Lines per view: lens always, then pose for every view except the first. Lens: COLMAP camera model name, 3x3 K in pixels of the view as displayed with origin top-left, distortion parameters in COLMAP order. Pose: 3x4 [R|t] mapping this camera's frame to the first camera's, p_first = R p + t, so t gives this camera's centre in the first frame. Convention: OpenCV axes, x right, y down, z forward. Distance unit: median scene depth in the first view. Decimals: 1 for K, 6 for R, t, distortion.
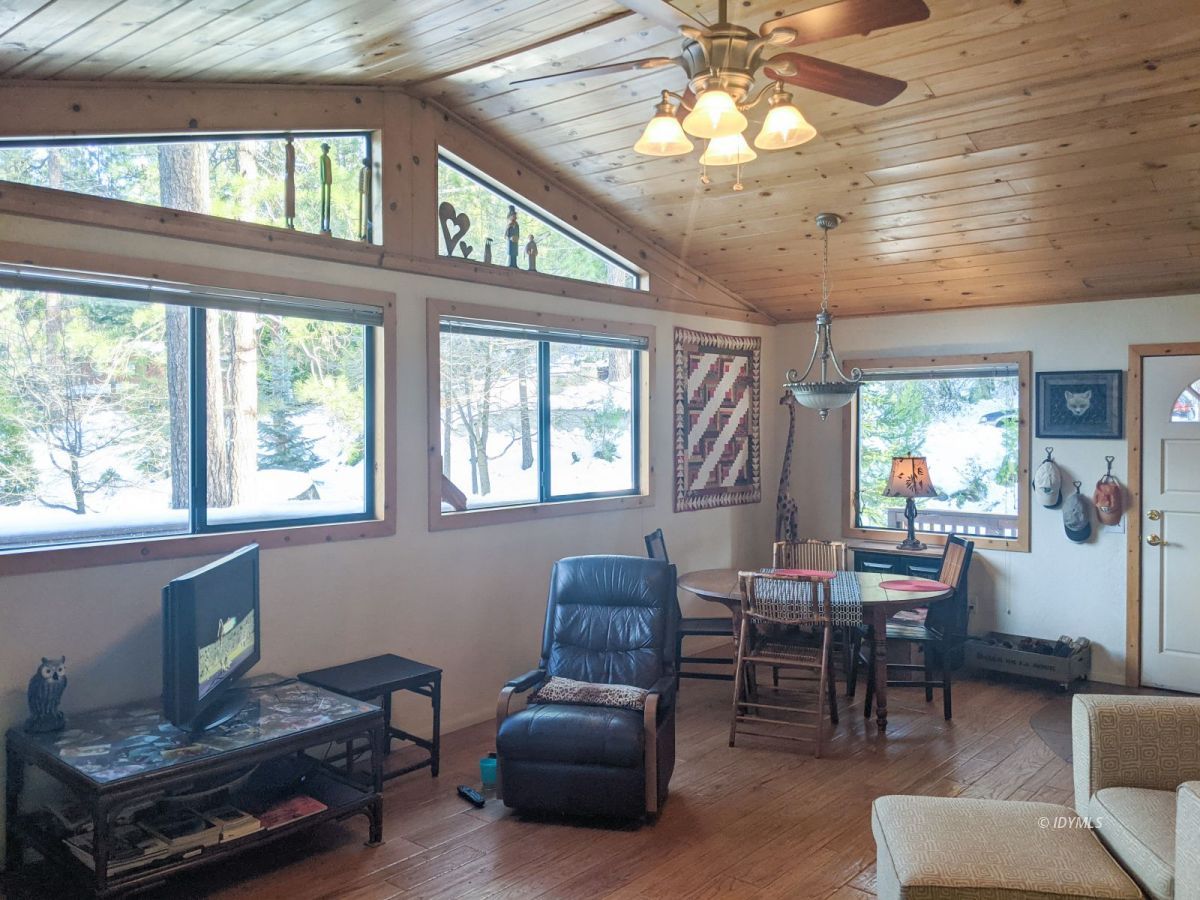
lens RADIAL K [[961.2, 0, 604.1], [0, 961.2, 434.9], [0, 0, 1]] dist [0.073767, -0.121571]
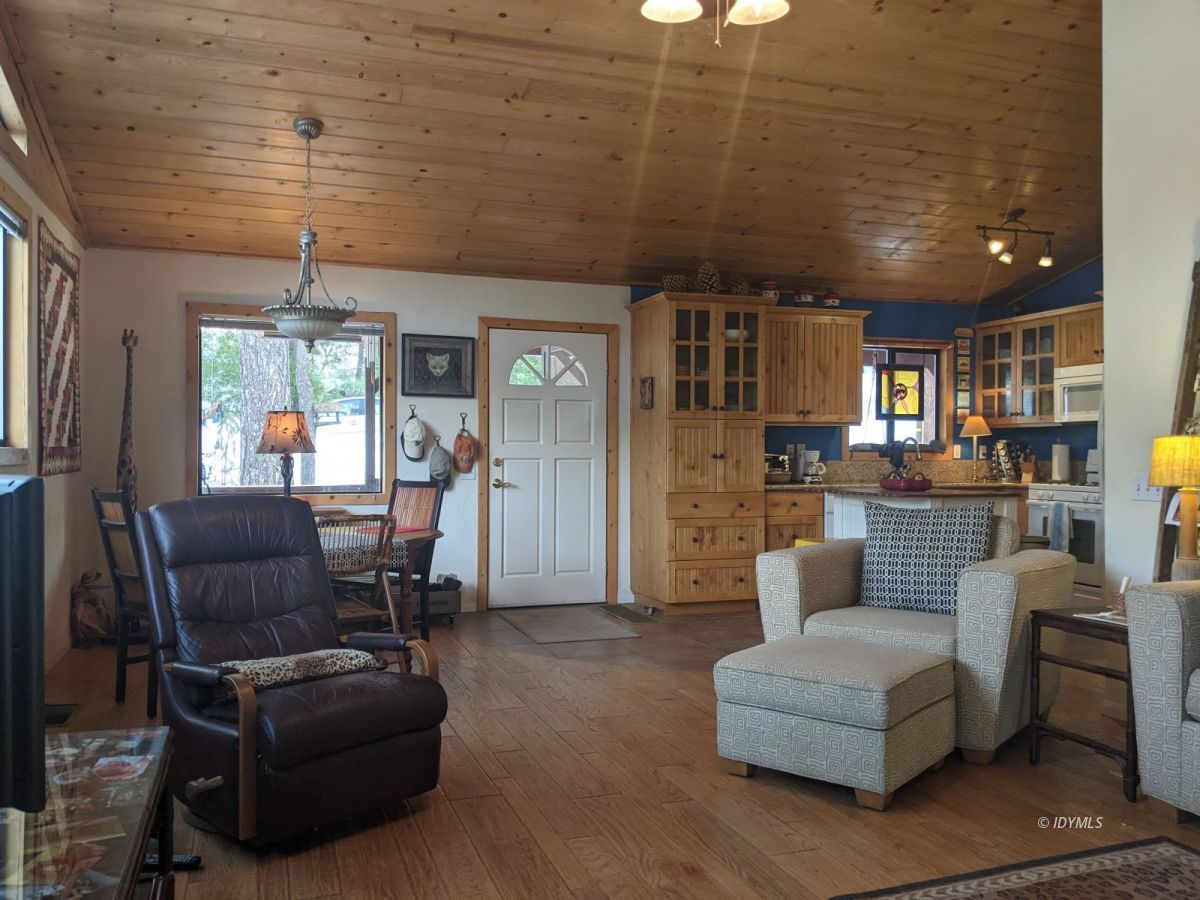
lens RADIAL K [[961.2, 0, 589.6], [0, 961.2, 453.1], [0, 0, 1]] dist [0.073767, -0.121571]
pose [[0.505133, 0.001605, 0.863040, -0.378881], [0.005902, 0.999968, -0.005314, 0.077030], [-0.863022, 0.007778, 0.505107, 0.305477]]
